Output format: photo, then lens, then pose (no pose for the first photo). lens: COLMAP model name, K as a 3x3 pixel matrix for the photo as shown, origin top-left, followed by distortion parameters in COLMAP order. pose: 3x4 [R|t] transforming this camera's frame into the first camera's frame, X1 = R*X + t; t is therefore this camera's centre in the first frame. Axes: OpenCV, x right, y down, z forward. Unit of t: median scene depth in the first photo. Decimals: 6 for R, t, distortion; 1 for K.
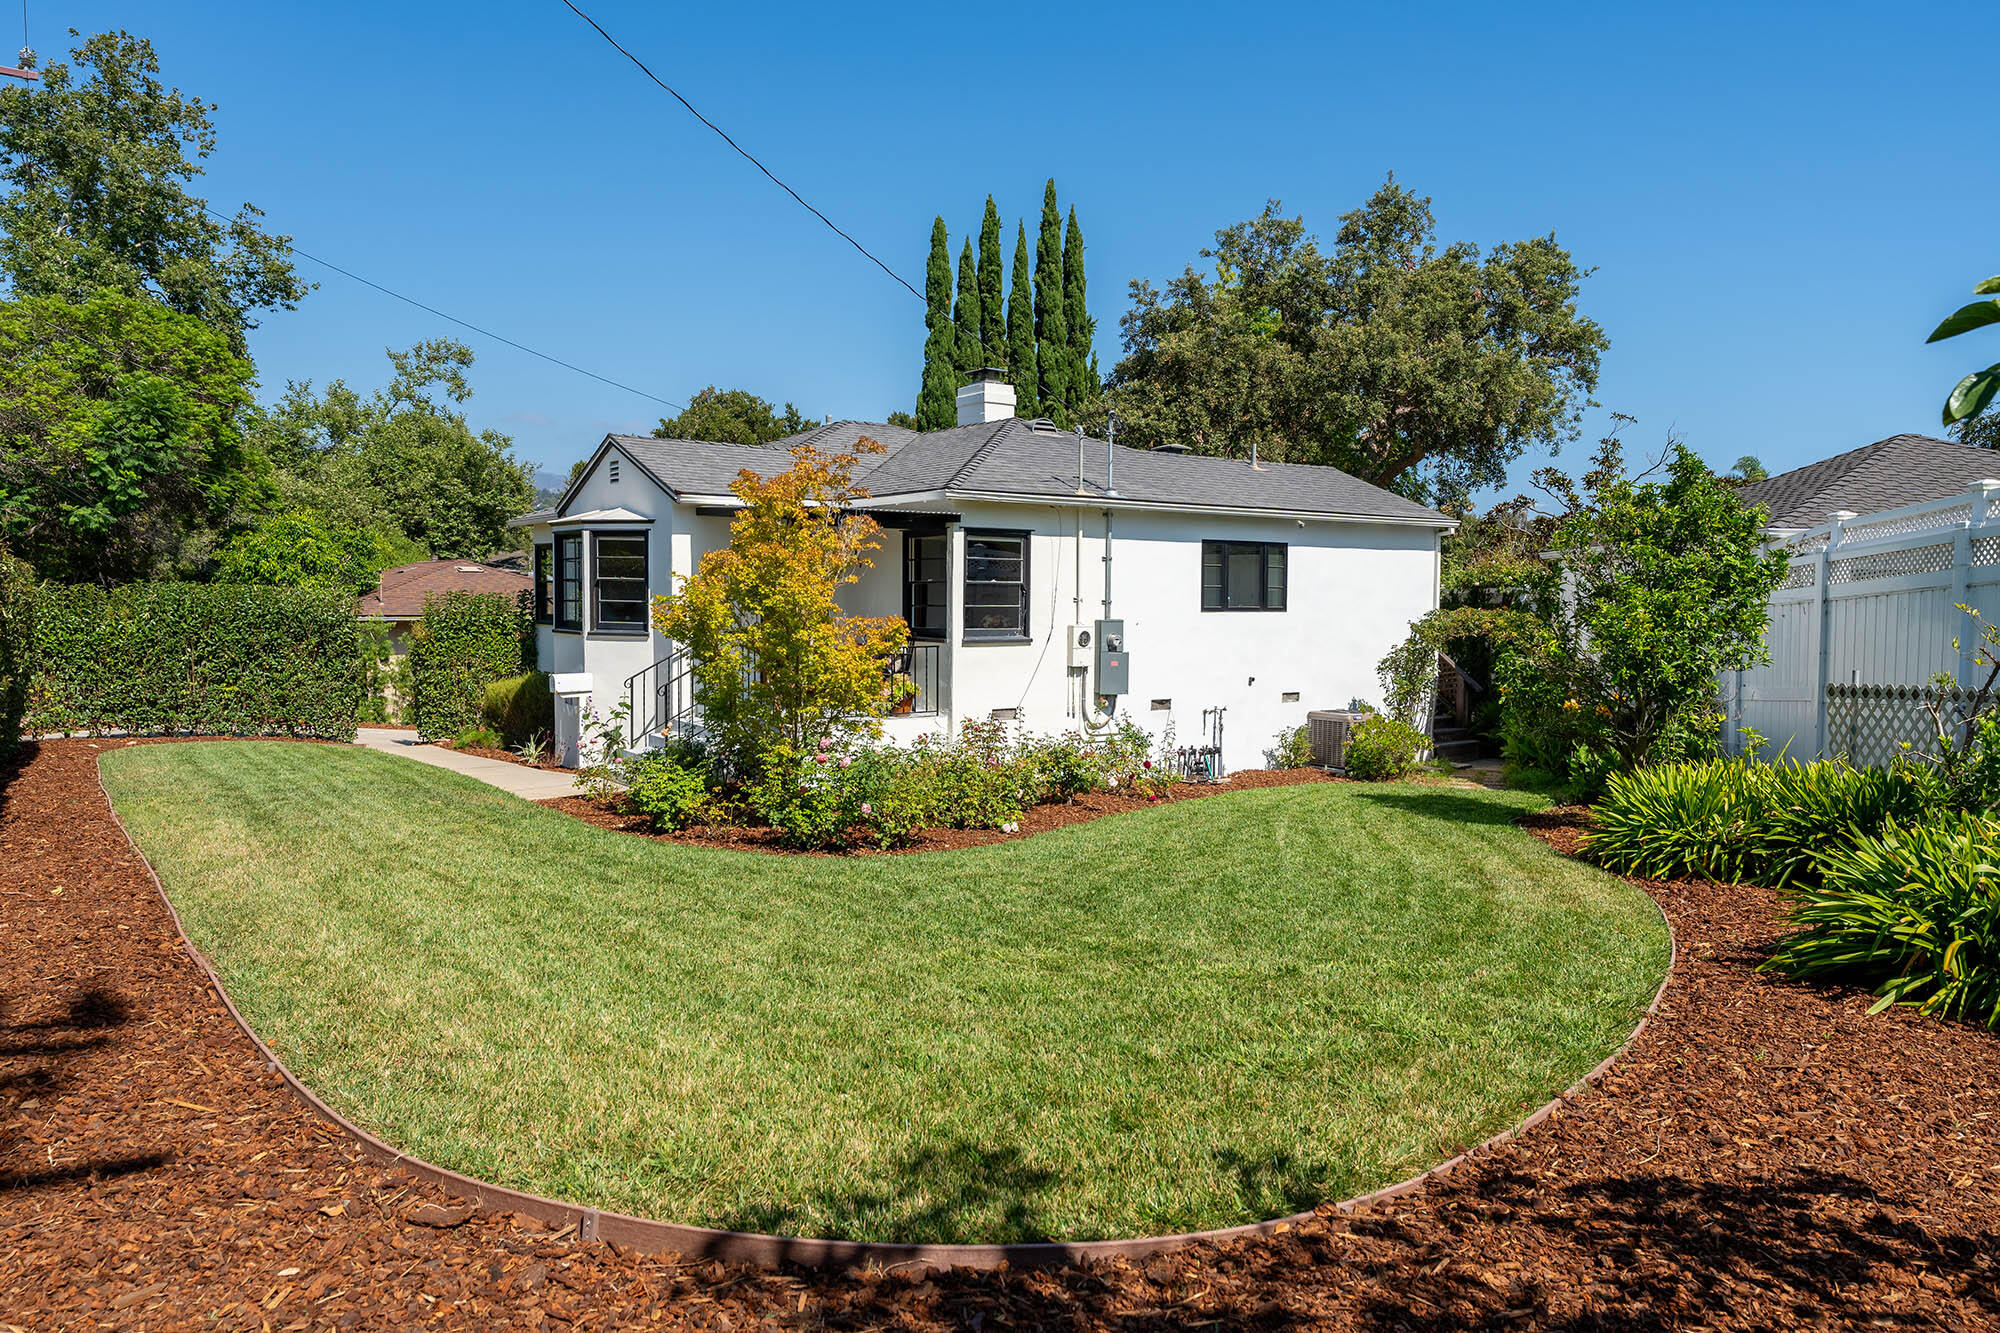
lens RADIAL K [[1412.4, 0, 1000.0], [0, 1412.4, 666.5], [0, 0, 1]] dist [-0.035949, 0.057964]
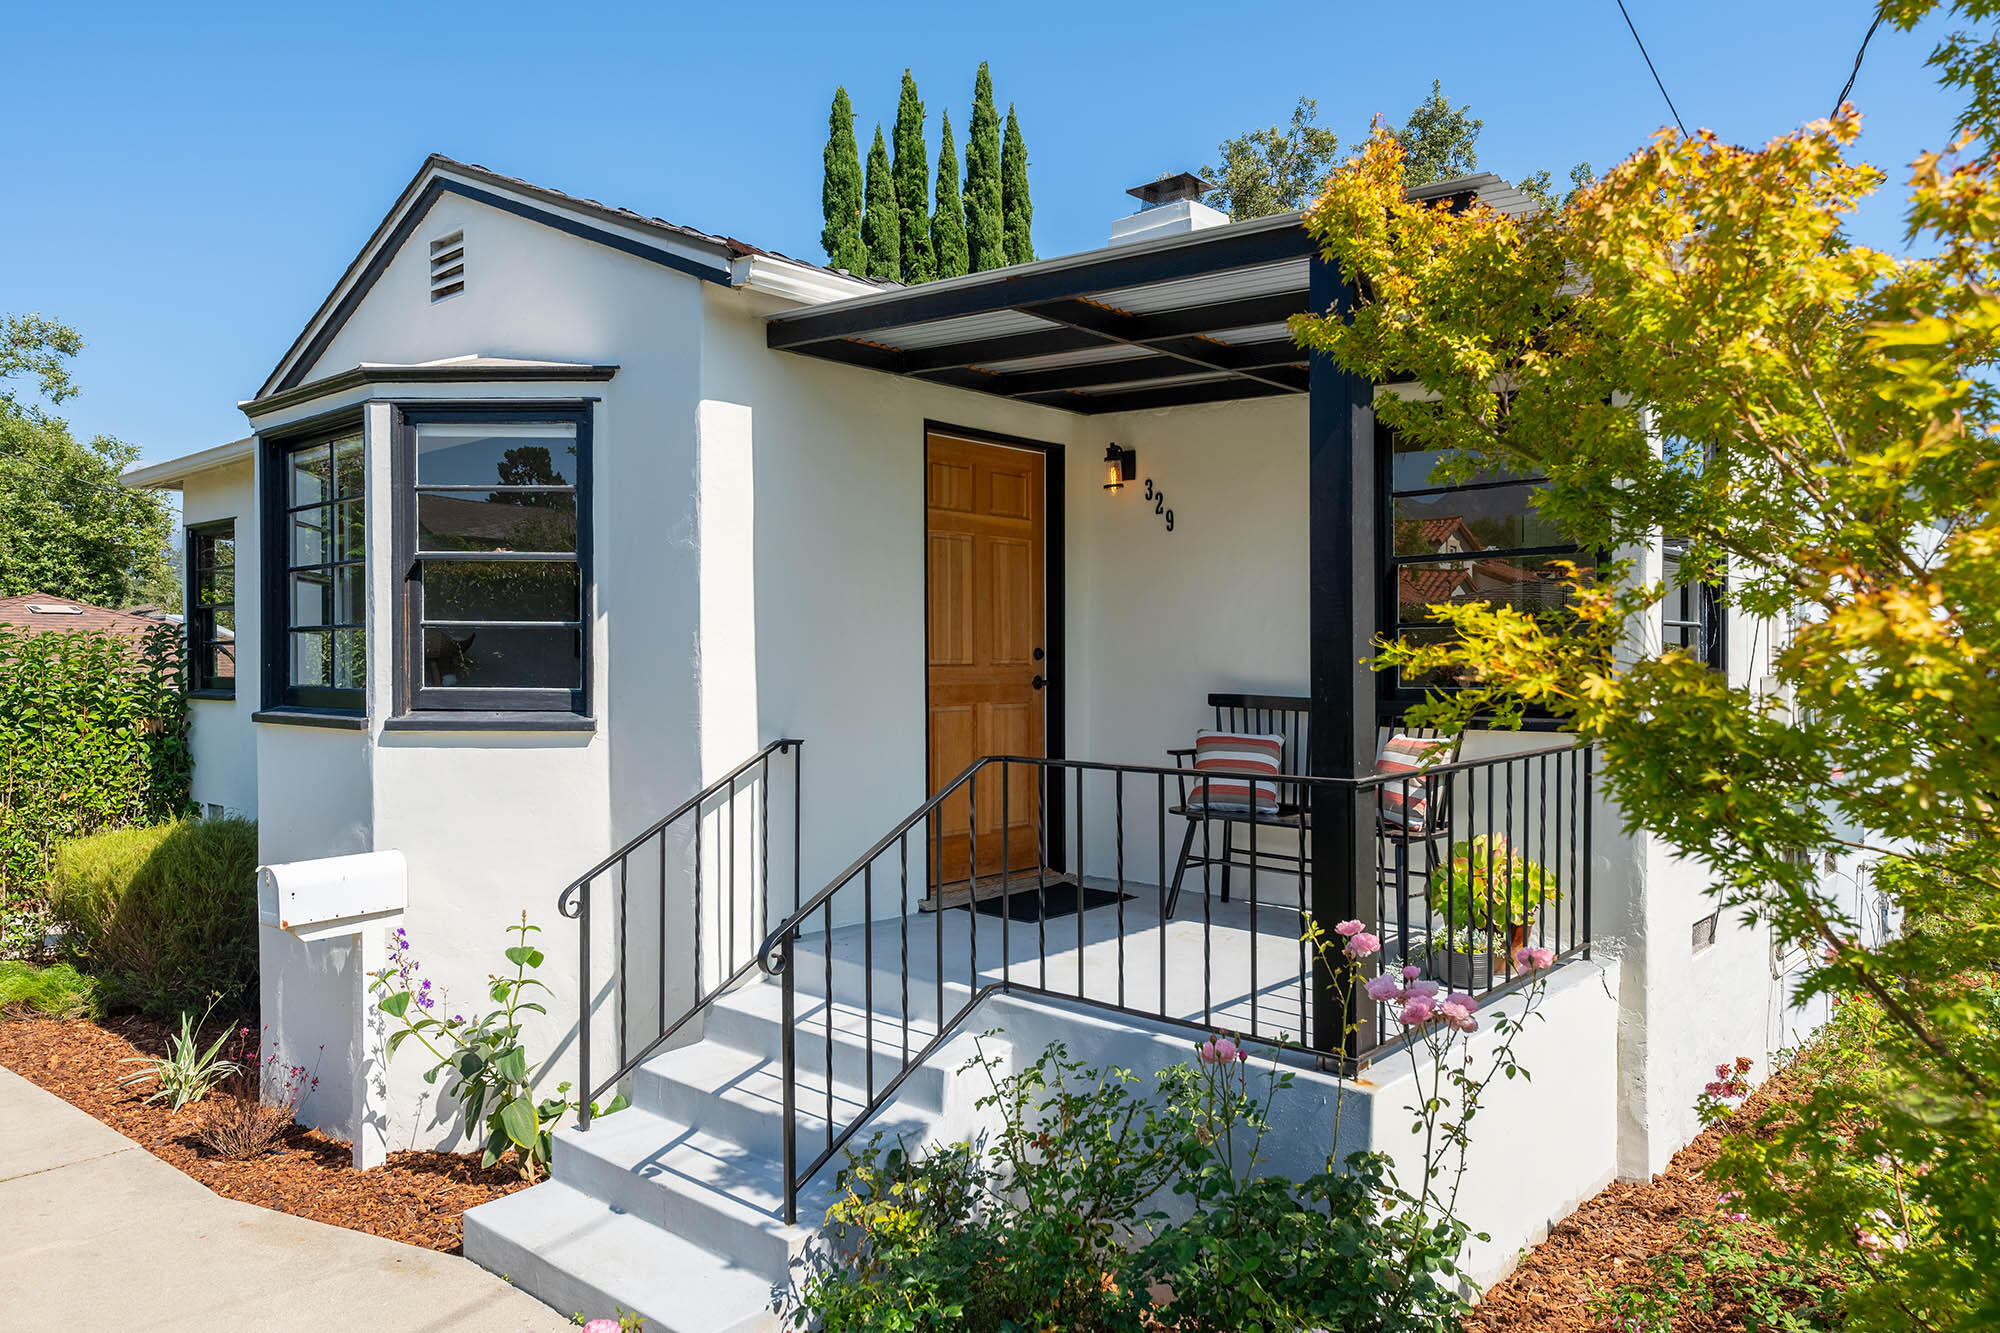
lens RADIAL K [[1412.4, 0, 1000.0], [0, 1412.4, 666.5], [0, 0, 1]] dist [-0.035949, 0.057964]
pose [[0.976798, -0.009880, 0.213934, -0.113380], [0.020296, 0.998710, -0.046547, -0.009637], [-0.213198, 0.049809, 0.975738, 0.333001]]
